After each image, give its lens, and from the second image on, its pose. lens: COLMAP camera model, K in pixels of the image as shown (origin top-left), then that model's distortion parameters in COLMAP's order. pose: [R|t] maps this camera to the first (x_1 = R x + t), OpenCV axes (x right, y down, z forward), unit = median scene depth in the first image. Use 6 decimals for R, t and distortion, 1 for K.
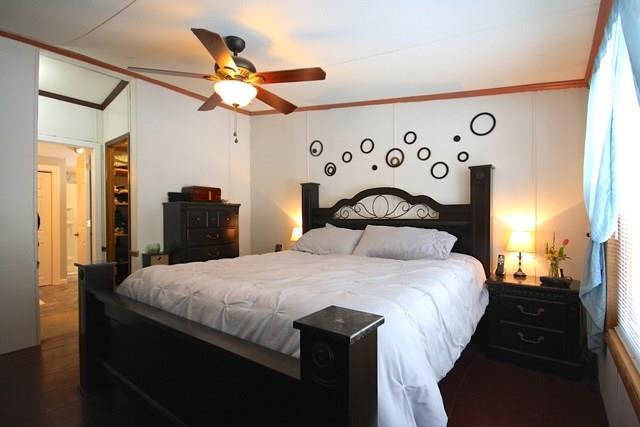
lens RADIAL K [[307.1, 0, 320.0], [0, 307.1, 216.5], [0, 0, 1]] dist [-0.000047, 0.000400]
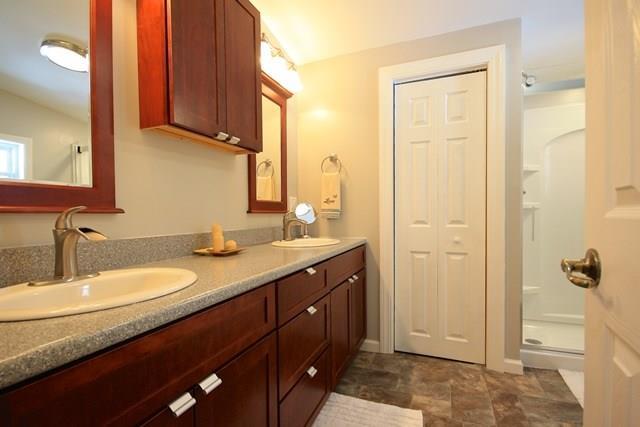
lens RADIAL K [[307.1, 0, 320.7], [0, 307.1, 215.3], [0, 0, 1]] dist [-0.000047, 0.000400]
pose [[0.285448, 0.012527, -0.958312, -0.533967], [0.001041, 0.999910, 0.013381, 0.028051], [0.958394, -0.004817, 0.285409, 0.654871]]
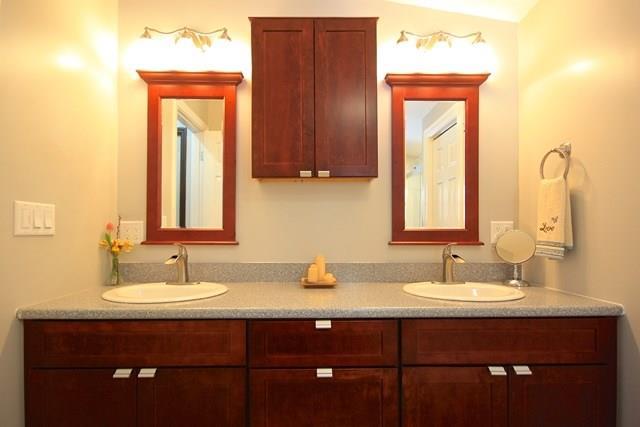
lens RADIAL K [[307.1, 0, 319.5], [0, 307.1, 231.6], [0, 0, 1]] dist [-0.000047, 0.000400]
pose [[-0.774221, 0.007020, -0.632876, -0.787328], [0.003304, 0.999970, 0.007050, -0.003949], [0.632907, 0.003367, -0.774221, 1.154331]]
